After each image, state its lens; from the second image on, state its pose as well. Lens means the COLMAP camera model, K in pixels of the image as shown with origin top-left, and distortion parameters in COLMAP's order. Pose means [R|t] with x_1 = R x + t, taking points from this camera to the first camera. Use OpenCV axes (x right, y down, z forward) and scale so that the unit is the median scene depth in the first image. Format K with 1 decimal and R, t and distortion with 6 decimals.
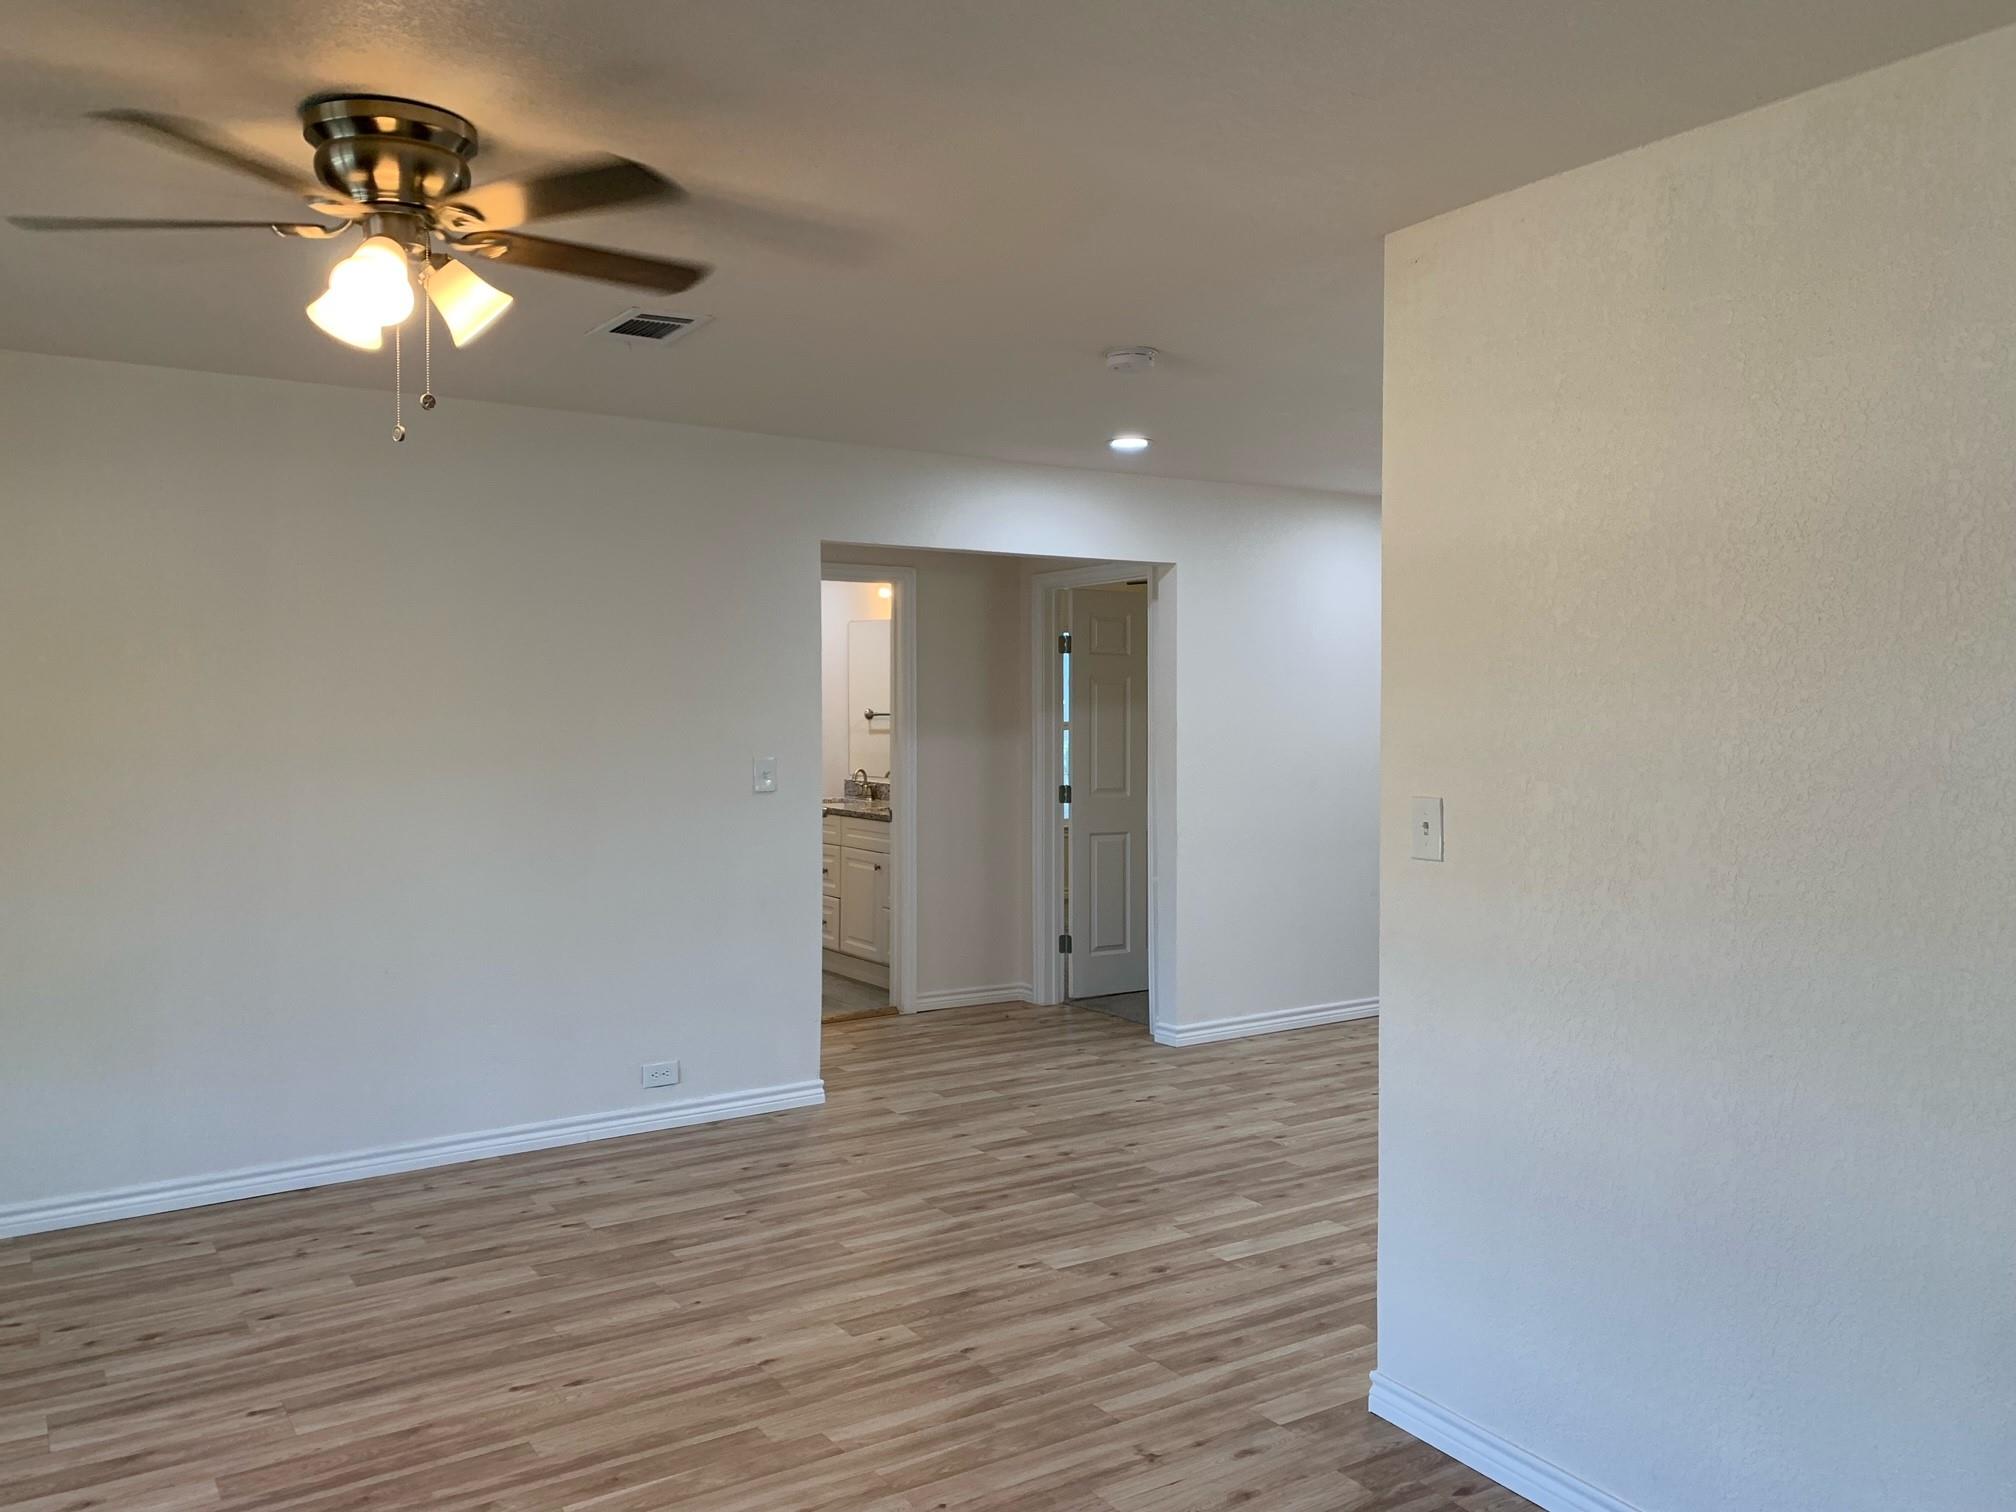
lens RADIAL K [[1530.5, 0, 1016.8], [0, 1530.5, 746.4], [0, 0, 1]] dist [0.046876, -0.049186]
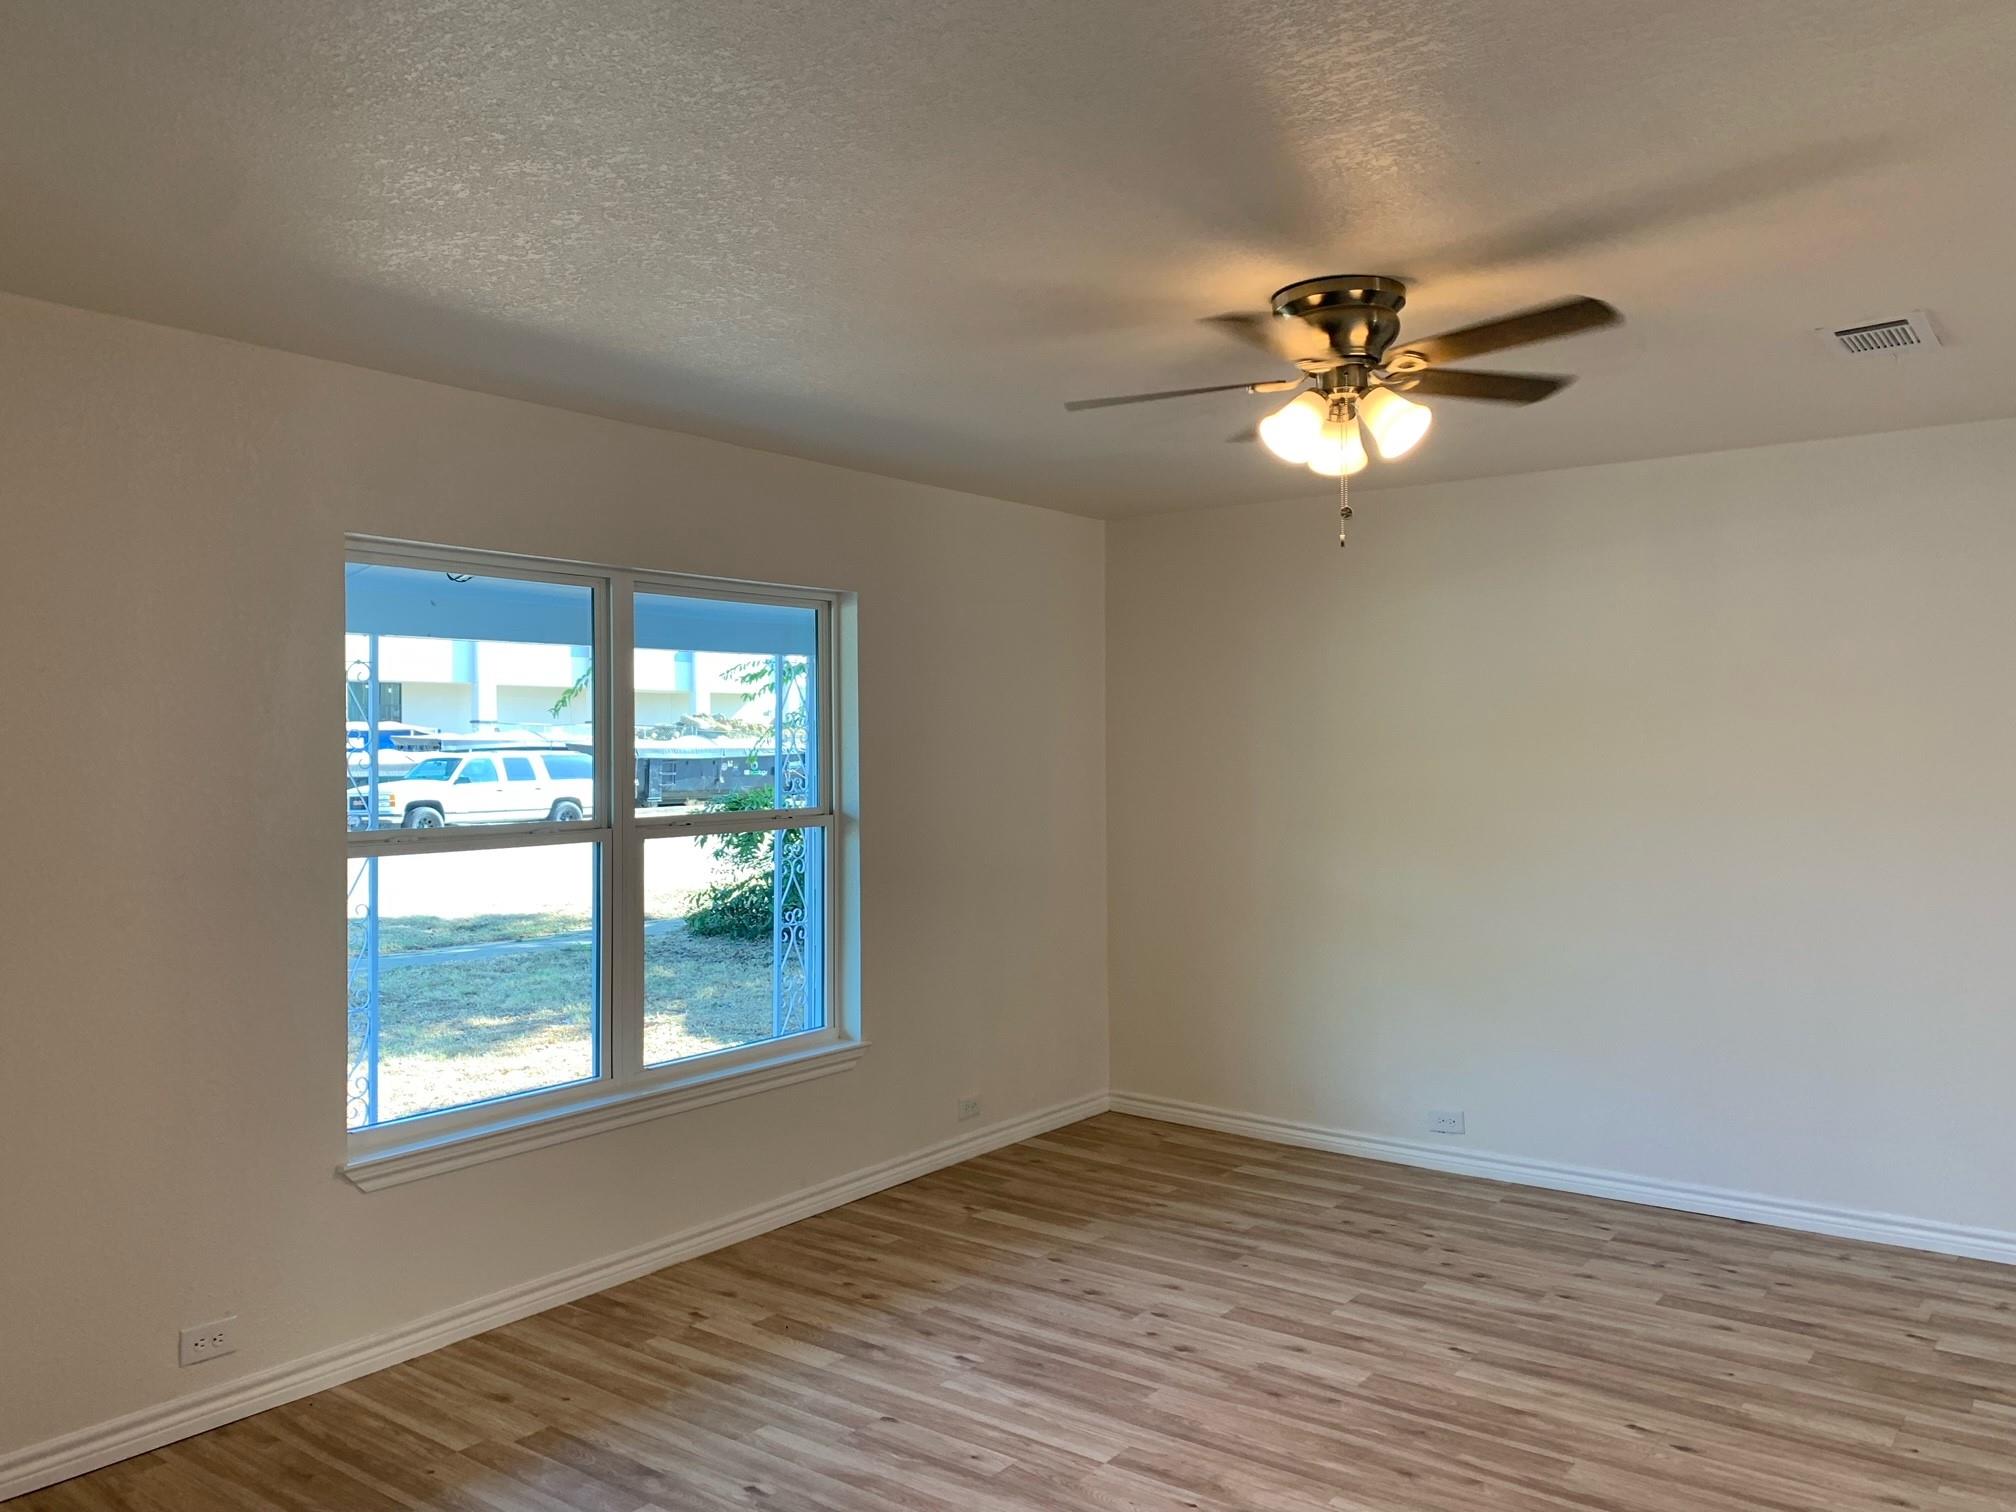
lens RADIAL K [[1530.5, 0, 1016.8], [0, 1530.5, 746.4], [0, 0, 1]] dist [0.046876, -0.049186]
pose [[0.335464, -0.003412, -0.942047, 0.449780], [-0.020903, 0.999720, -0.011064, -0.014600], [0.941821, 0.023403, 0.335299, 0.228370]]
